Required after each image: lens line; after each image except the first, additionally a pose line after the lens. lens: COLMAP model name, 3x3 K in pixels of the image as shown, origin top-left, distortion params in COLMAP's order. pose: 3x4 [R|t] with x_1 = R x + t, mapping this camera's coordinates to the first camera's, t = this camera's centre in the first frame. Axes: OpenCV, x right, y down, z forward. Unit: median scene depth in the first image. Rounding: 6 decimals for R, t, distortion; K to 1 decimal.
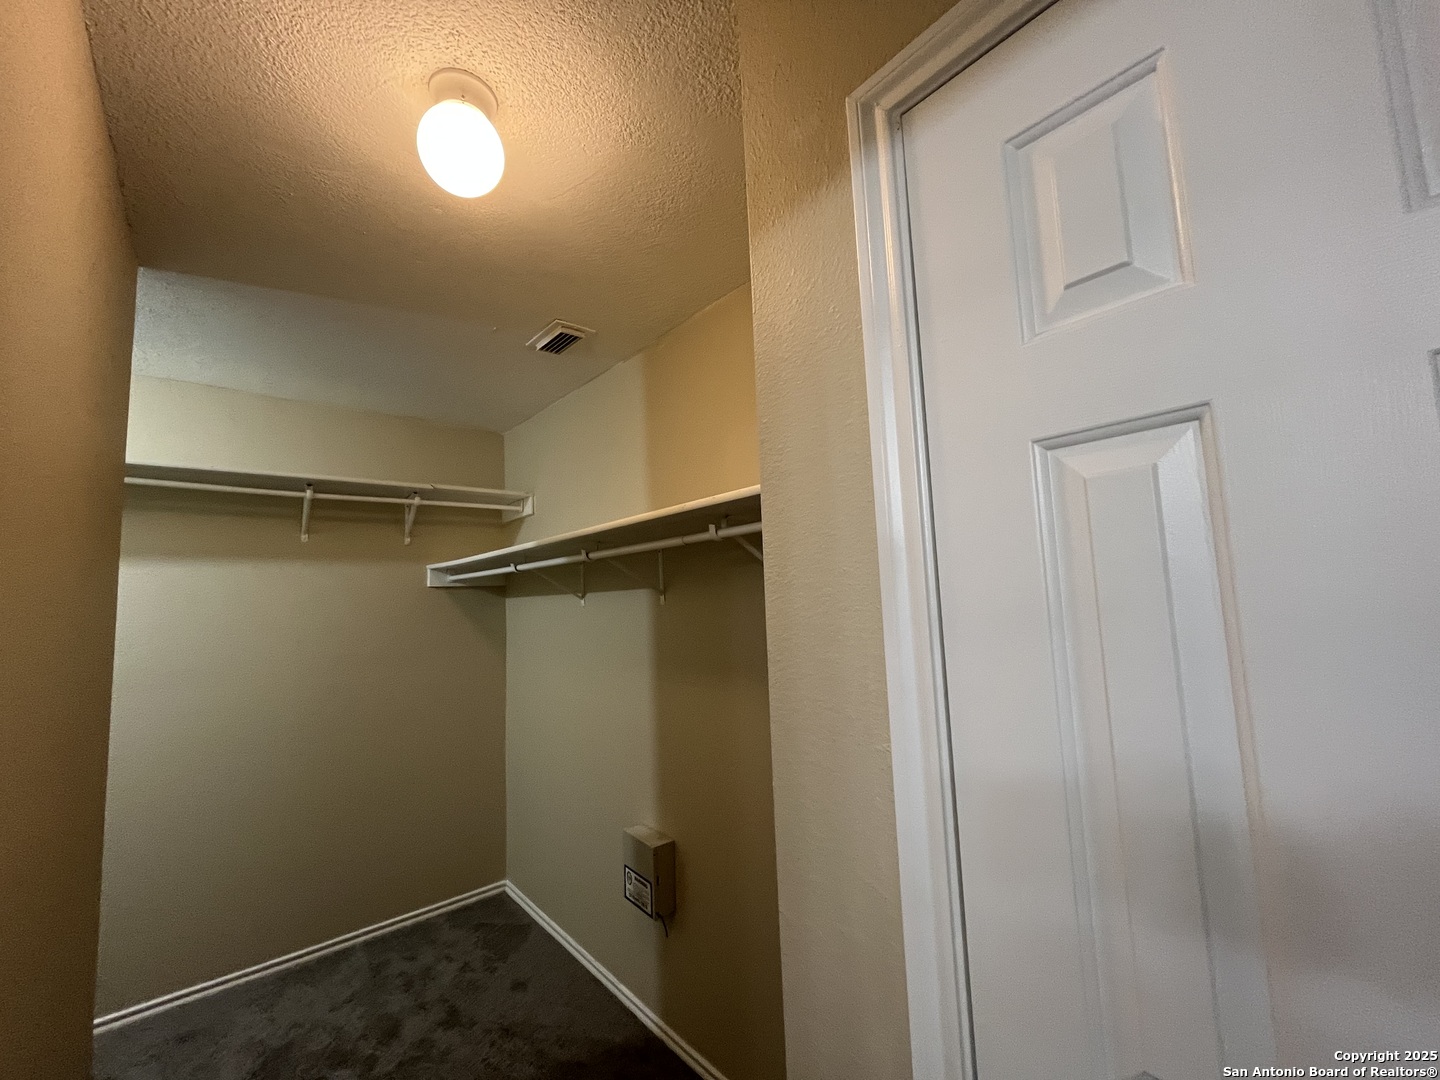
lens RADIAL K [[587.9, 0, 715.1], [0, 587.9, 547.1], [0, 0, 1]] dist [0.000879, -0.001201]
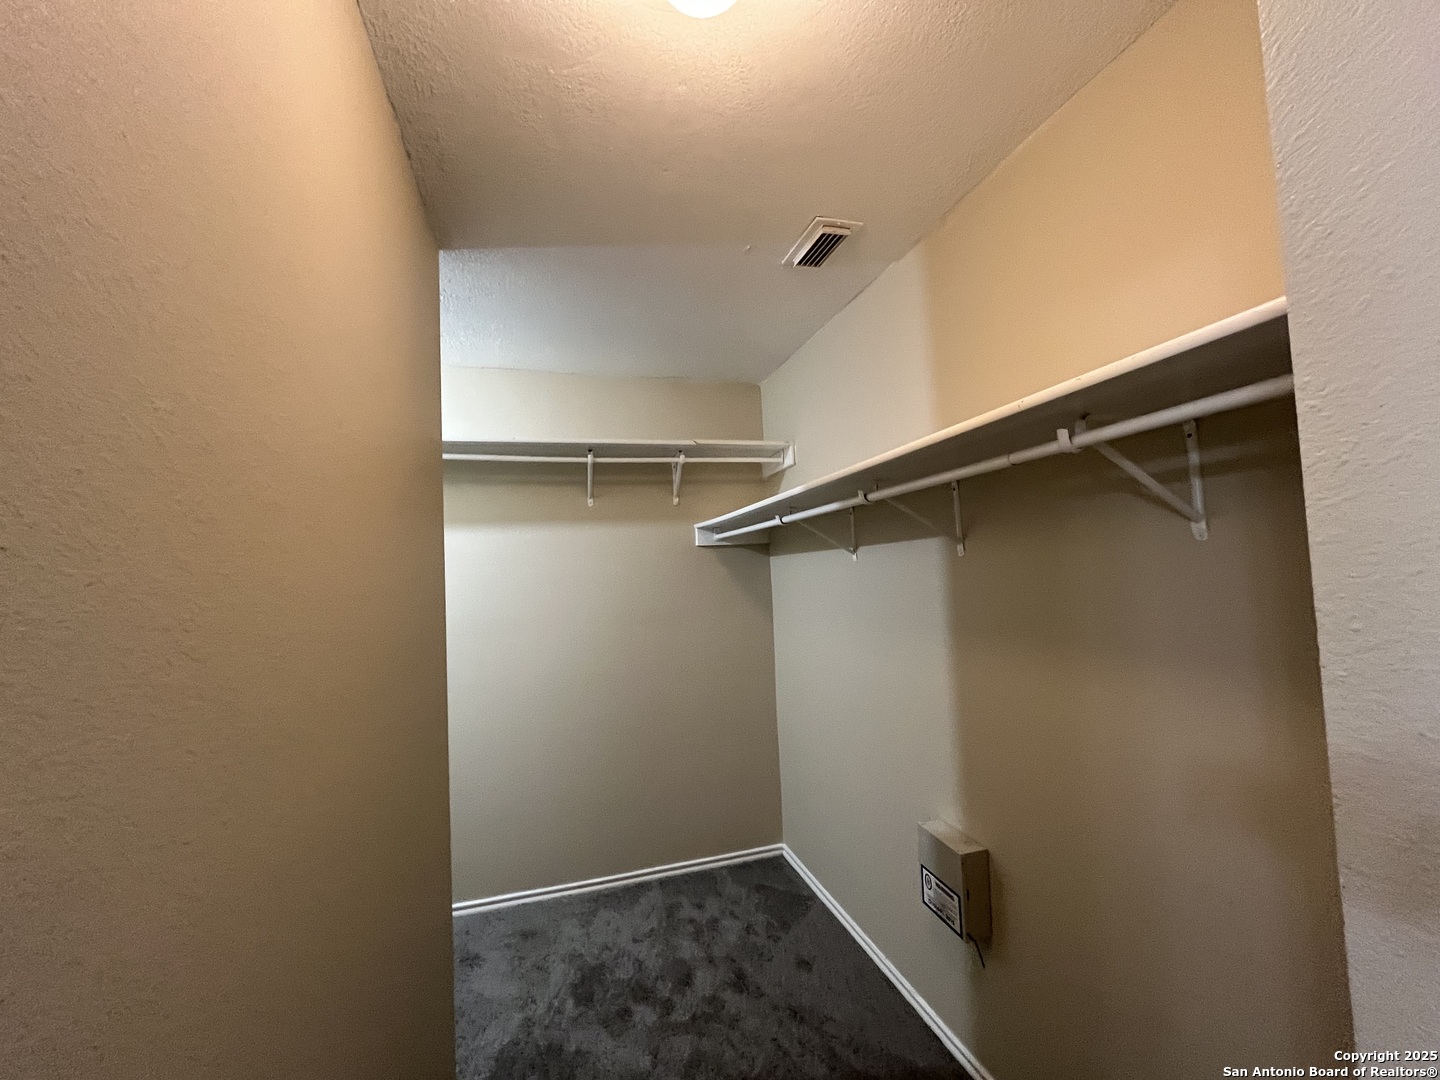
lens RADIAL K [[587.9, 0, 723.9], [0, 587.9, 540.3], [0, 0, 1]] dist [0.000879, -0.001201]
pose [[0.916923, -0.028310, -0.398059, -0.061315], [0.047952, 0.998069, 0.039474, 0.028152], [0.396173, -0.055282, 0.916510, 0.134002]]
